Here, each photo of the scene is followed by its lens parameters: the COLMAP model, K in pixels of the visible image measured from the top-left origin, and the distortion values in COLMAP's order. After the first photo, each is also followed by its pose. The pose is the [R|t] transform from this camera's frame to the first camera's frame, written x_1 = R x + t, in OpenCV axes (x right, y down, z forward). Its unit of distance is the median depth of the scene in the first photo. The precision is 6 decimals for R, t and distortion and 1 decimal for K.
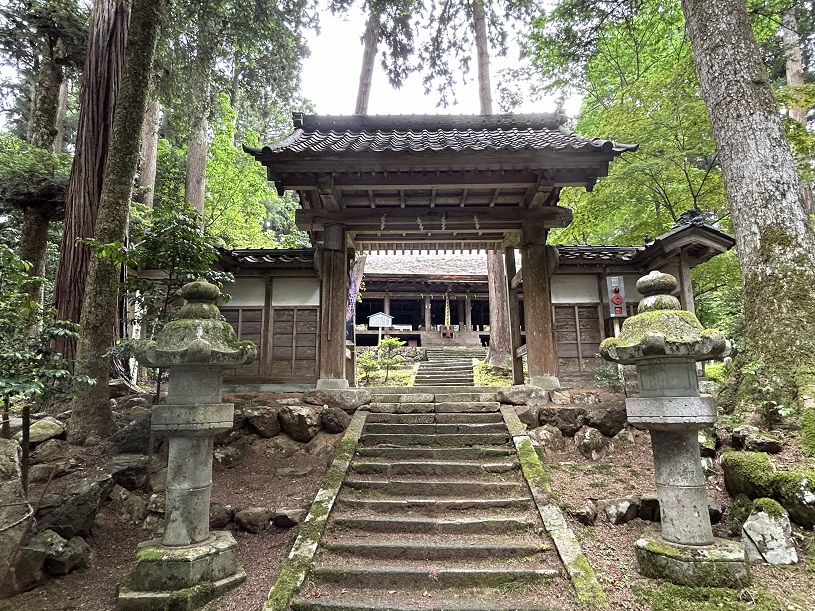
lens RADIAL K [[472.7, 0, 407.5], [0, 472.7, 305.5], [0, 0, 1]] dist [-0.000979, -0.000023]
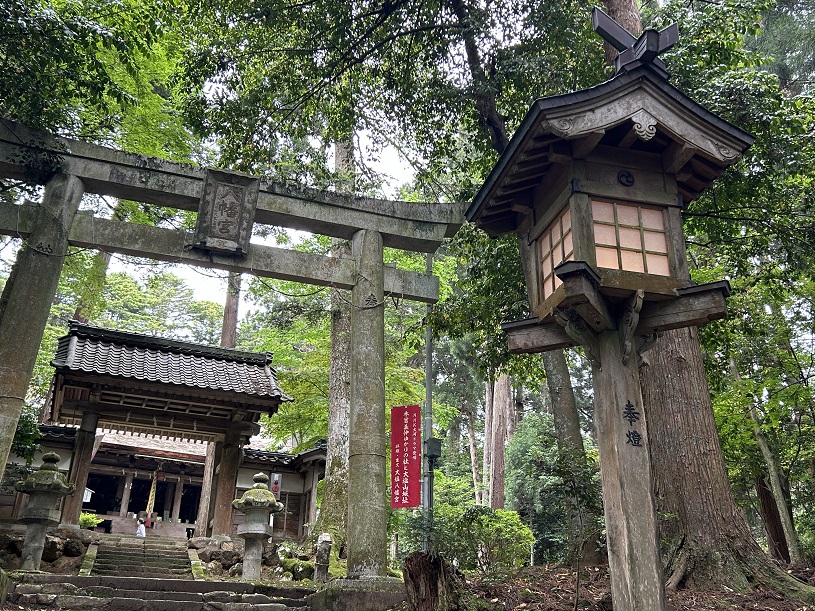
lens RADIAL K [[698.5, 0, 407.5], [0, 698.5, 305.5], [0, 0, 1]] dist [-0.011291, -0.012621]
pose [[0.903014, 0.205574, 0.377233, -0.157634], [-0.094835, 0.951805, -0.291674, 0.040971], [-0.419013, 0.227610, 0.878989, -1.305992]]
